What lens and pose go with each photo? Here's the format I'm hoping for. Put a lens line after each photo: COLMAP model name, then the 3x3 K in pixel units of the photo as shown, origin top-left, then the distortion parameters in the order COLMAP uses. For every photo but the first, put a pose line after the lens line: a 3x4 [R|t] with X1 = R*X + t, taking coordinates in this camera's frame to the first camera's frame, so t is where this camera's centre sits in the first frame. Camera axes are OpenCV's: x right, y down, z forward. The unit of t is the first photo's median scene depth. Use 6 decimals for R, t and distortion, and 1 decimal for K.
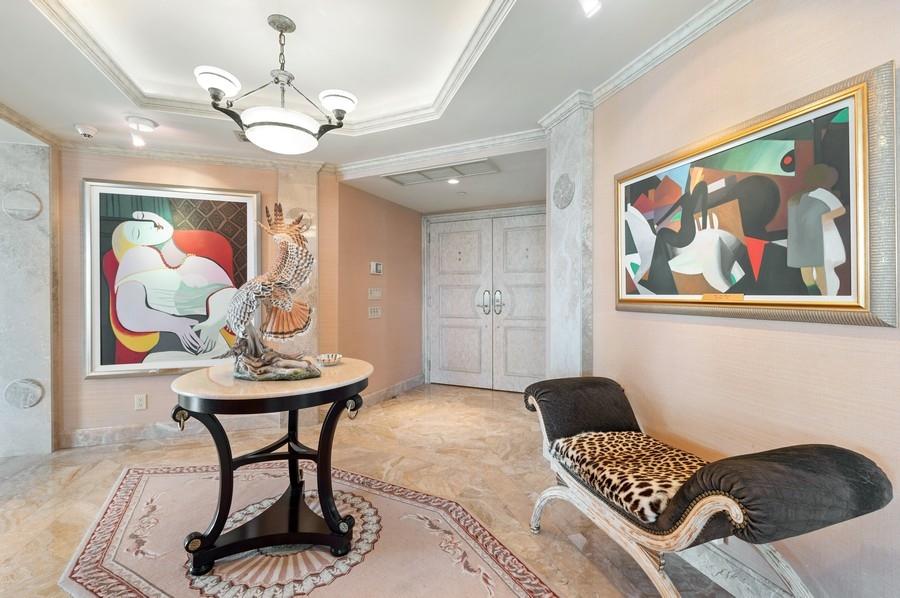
lens RADIAL K [[386.0, 0, 449.3], [0, 386.0, 294.7], [0, 0, 1]] dist [0.015635, -0.005799]
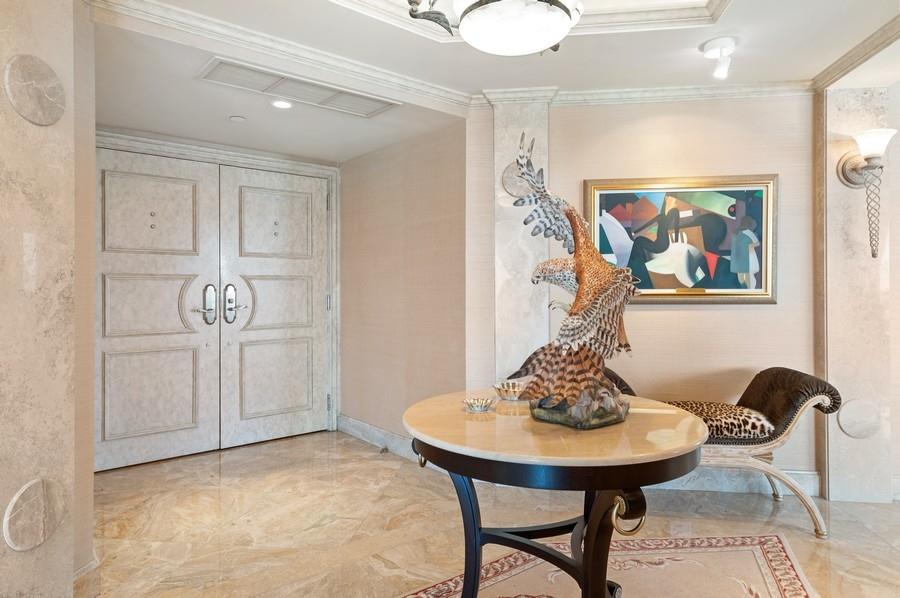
lens RADIAL K [[555.4, 0, 449.5], [0, 555.4, 284.3], [0, 0, 1]] dist [0.007108, 0.000980]
pose [[0.423574, 0.007133, 0.905833, -1.389637], [0.005307, 0.999932, -0.010356, -0.000263], [-0.905846, 0.009194, 0.423508, 0.821458]]
